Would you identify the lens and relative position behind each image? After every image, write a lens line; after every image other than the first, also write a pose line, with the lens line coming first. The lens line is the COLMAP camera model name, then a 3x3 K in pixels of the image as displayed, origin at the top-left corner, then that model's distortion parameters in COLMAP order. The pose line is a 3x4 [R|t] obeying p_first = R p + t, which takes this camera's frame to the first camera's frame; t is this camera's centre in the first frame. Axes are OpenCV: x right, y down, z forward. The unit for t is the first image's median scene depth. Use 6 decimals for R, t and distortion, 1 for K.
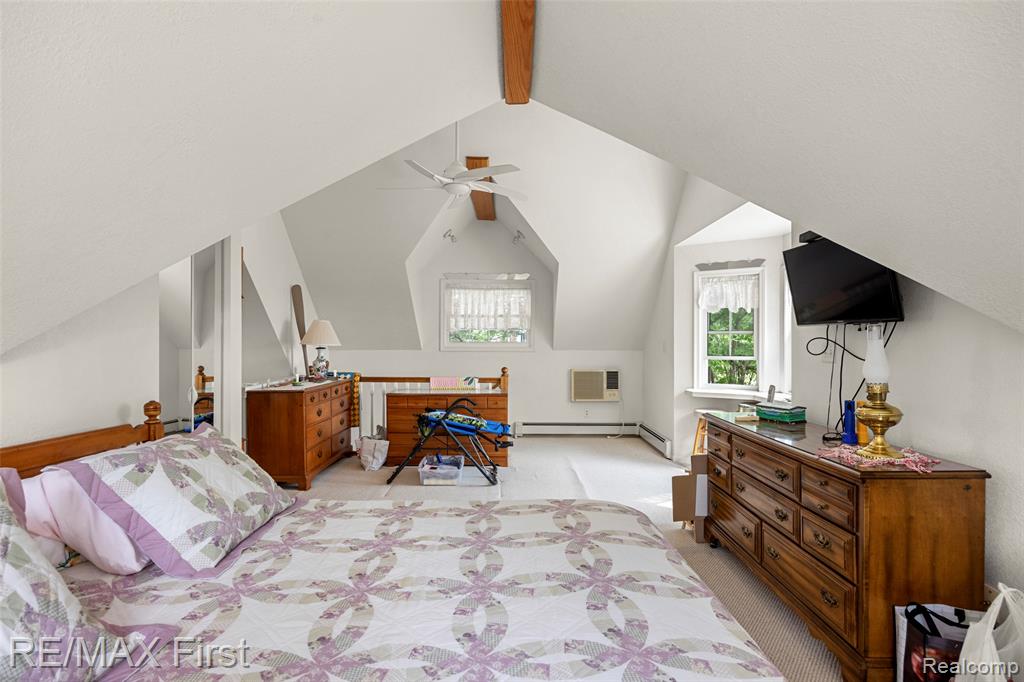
lens RADIAL K [[501.3, 0, 509.9], [0, 501.3, 342.1], [0, 0, 1]] dist [-0.013135, 0.001079]
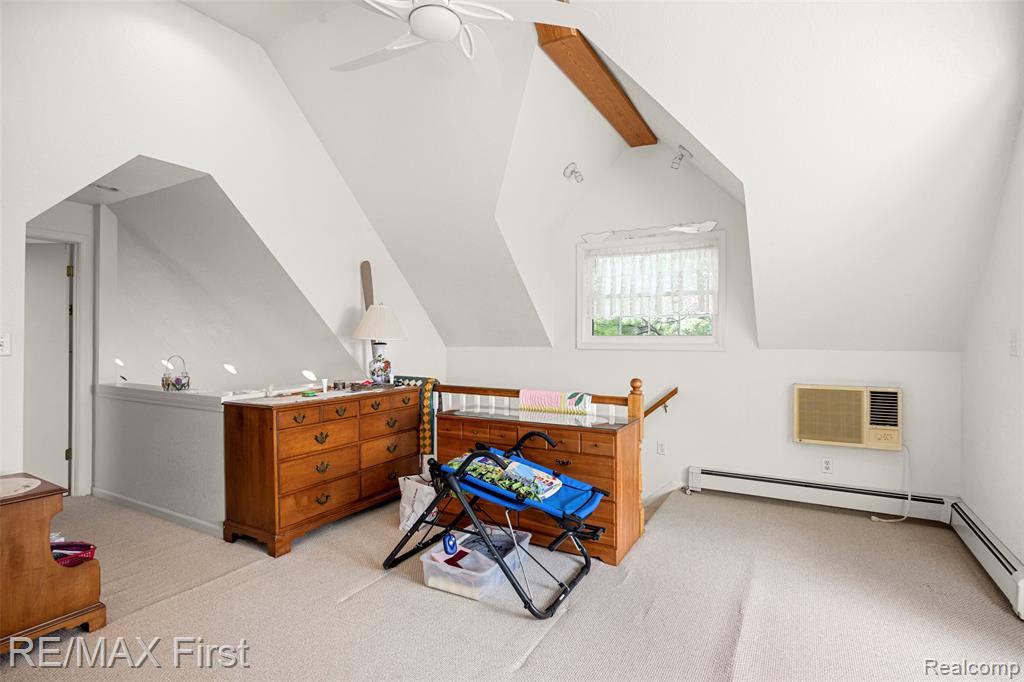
lens RADIAL K [[501.3, 0, 516.6], [0, 501.3, 337.4], [0, 0, 1]] dist [-0.013135, 0.001079]
pose [[0.869789, -0.001537, -0.493421, 0.151906], [0.000605, 0.999998, -0.002049, 0.004118], [0.493423, 0.001483, 0.869788, 0.435121]]
